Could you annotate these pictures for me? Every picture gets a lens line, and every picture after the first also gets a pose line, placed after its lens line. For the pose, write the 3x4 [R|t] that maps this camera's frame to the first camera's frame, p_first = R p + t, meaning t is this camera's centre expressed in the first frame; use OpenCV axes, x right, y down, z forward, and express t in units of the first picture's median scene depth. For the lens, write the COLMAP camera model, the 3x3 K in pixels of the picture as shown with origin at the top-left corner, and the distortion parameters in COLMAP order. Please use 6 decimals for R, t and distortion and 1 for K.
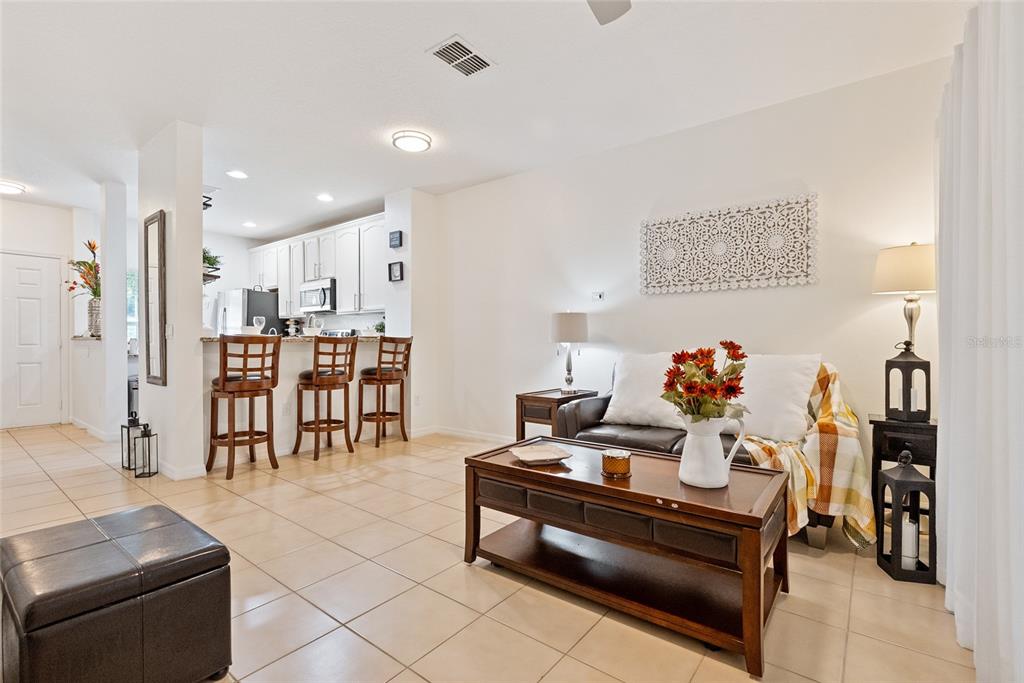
lens RADIAL K [[465.0, 0, 511.2], [0, 465.0, 343.8], [0, 0, 1]] dist [-0.000695, -0.000958]
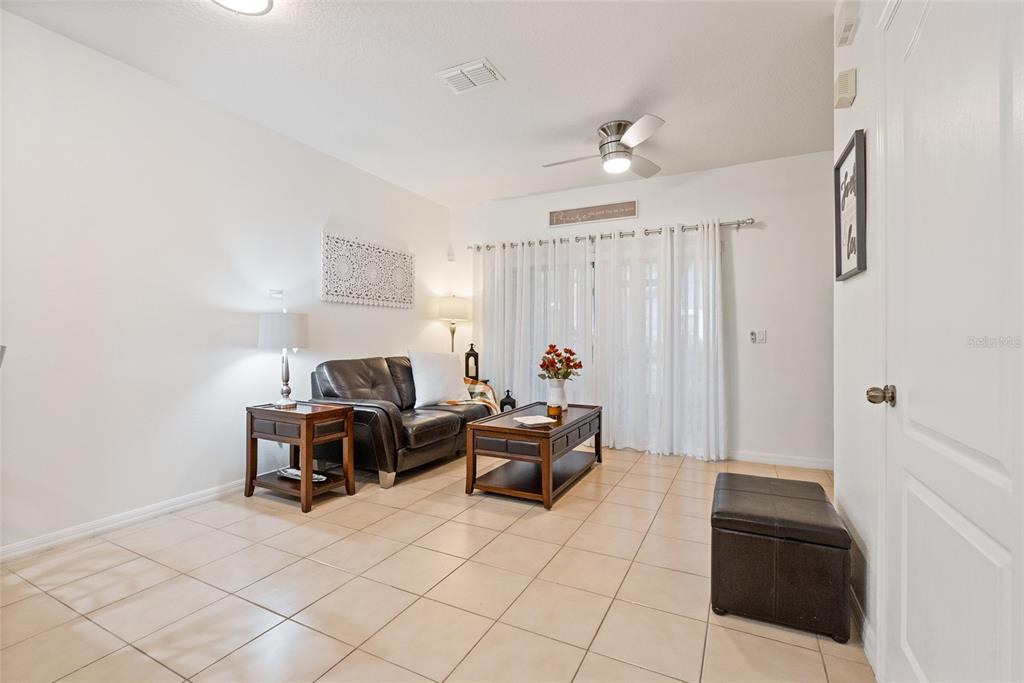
lens RADIAL K [[465.0, 0, 507.9], [0, 465.0, 337.7], [0, 0, 1]] dist [-0.000695, -0.000958]
pose [[-0.196953, -0.003028, 0.980408, -0.883306], [-0.001031, 0.999995, 0.002882, -0.027261], [-0.980412, -0.000443, -0.196956, 0.858601]]
